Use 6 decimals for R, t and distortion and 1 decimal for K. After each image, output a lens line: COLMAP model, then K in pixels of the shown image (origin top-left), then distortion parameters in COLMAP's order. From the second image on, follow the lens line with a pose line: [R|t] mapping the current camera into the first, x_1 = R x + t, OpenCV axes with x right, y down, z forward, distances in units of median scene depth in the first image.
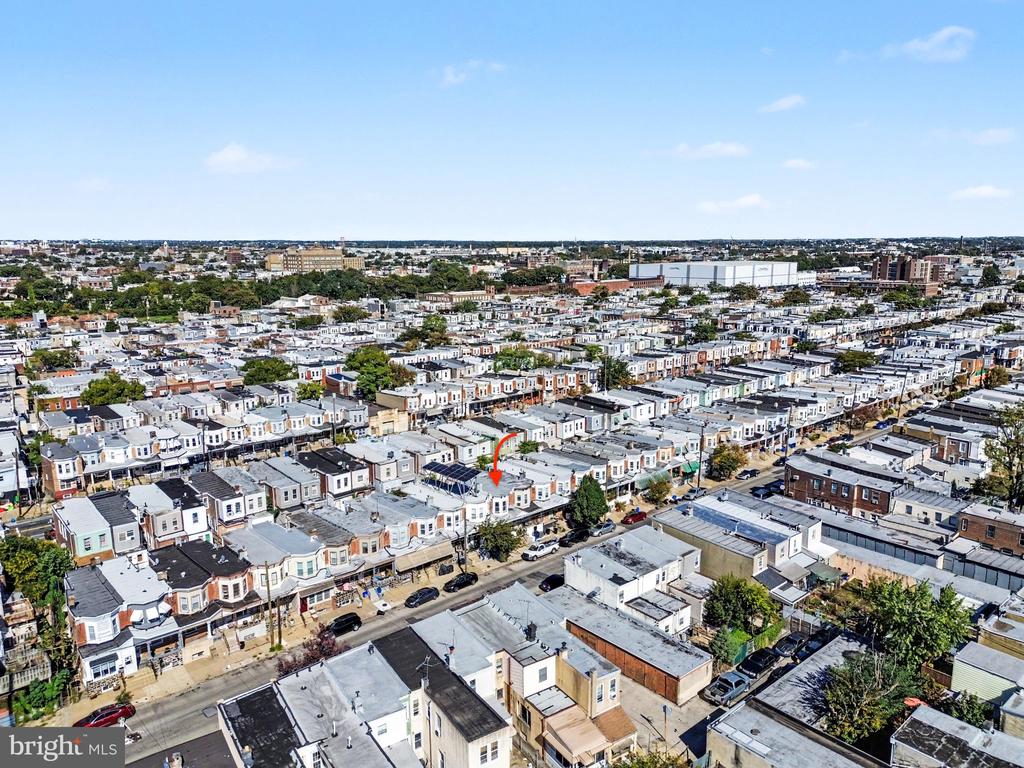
lens RADIAL K [[723.6, 0, 512.4], [0, 723.6, 385.7], [0, 0, 1]] dist [0.043398, -0.037543]
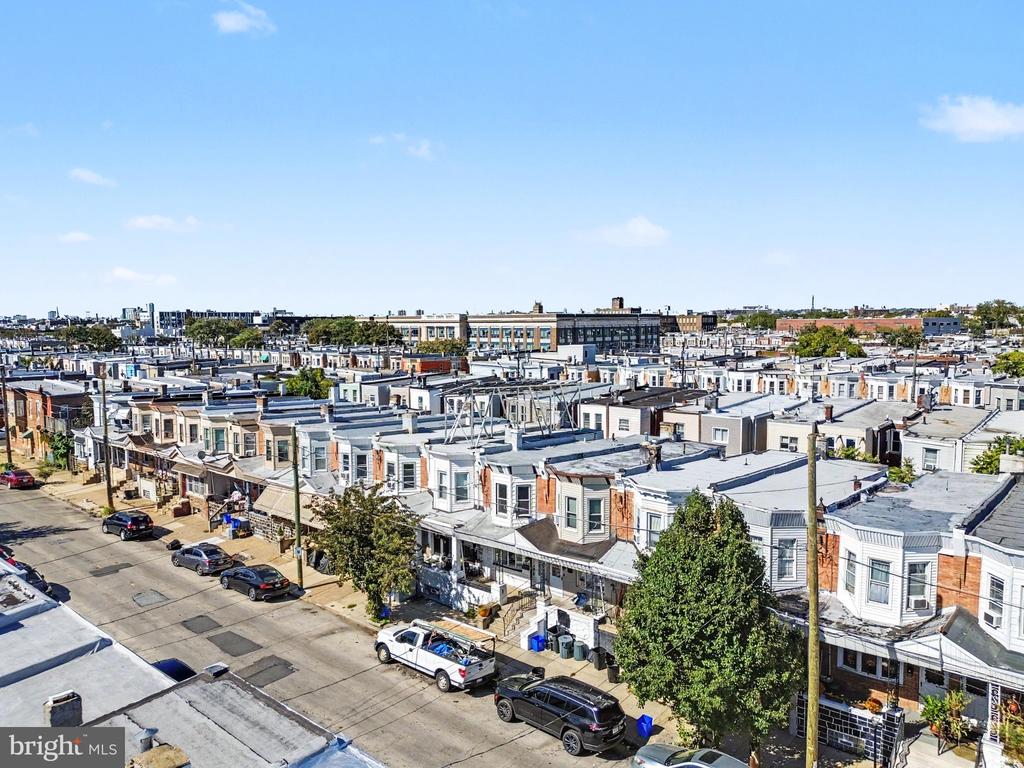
lens RADIAL K [[723.6, 0, 514.6], [0, 723.6, 385.5], [0, 0, 1]] dist [0.043398, -0.037543]
pose [[0.143479, 0.094479, -0.985133, 0.311221], [-0.184654, 0.980508, 0.067142, 0.087227], [0.972274, 0.172275, 0.158128, 0.914899]]
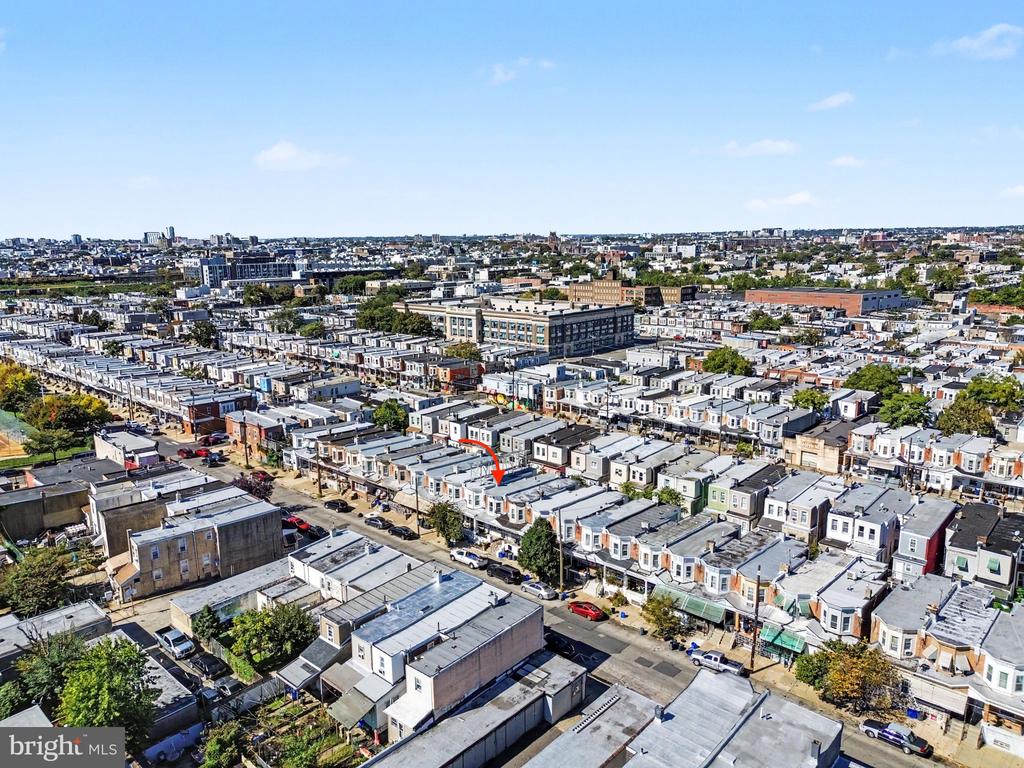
lens RADIAL K [[723.6, 0, 511.7], [0, 723.6, 383.6], [0, 0, 1]] dist [0.043398, -0.037543]
pose [[0.116627, 0.200728, -0.972680, 0.888948], [-0.181228, 0.967222, 0.177872, -0.170733], [0.976501, 0.155533, 0.149182, 0.829273]]
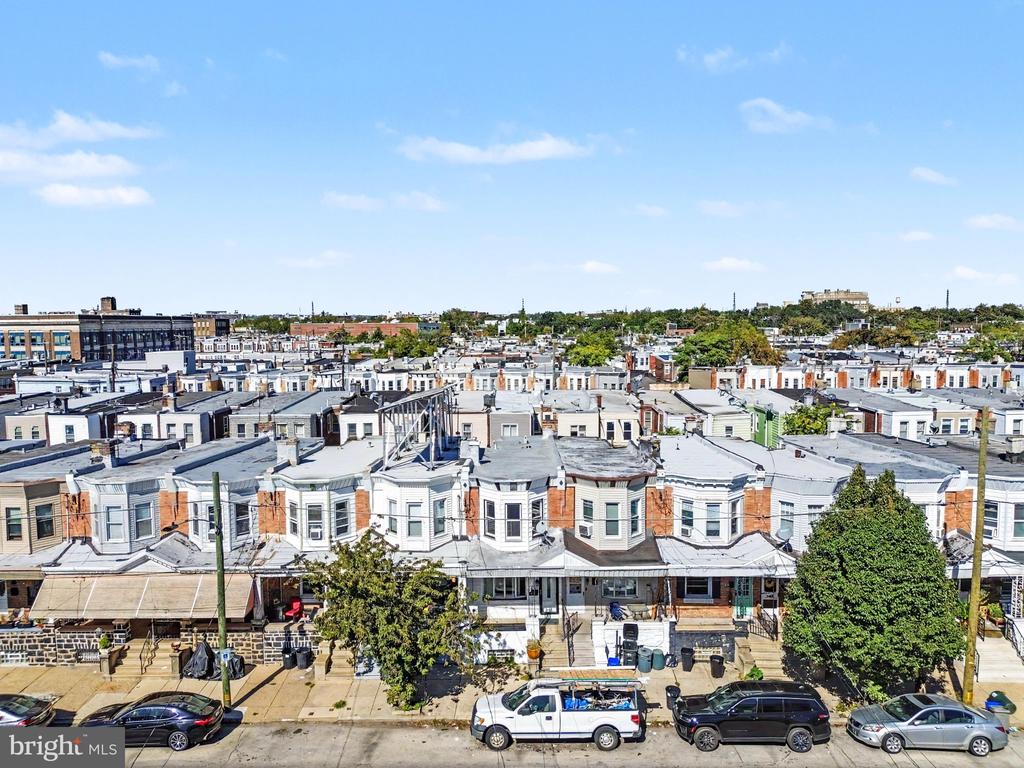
lens RADIAL K [[723.6, 0, 511.5], [0, 723.6, 384.5], [0, 0, 1]] dist [0.043398, -0.037543]
pose [[0.750160, 0.058736, -0.658642, 0.175146], [-0.124917, 0.990701, -0.053926, 0.123400], [0.649350, 0.122729, 0.750521, 0.747329]]
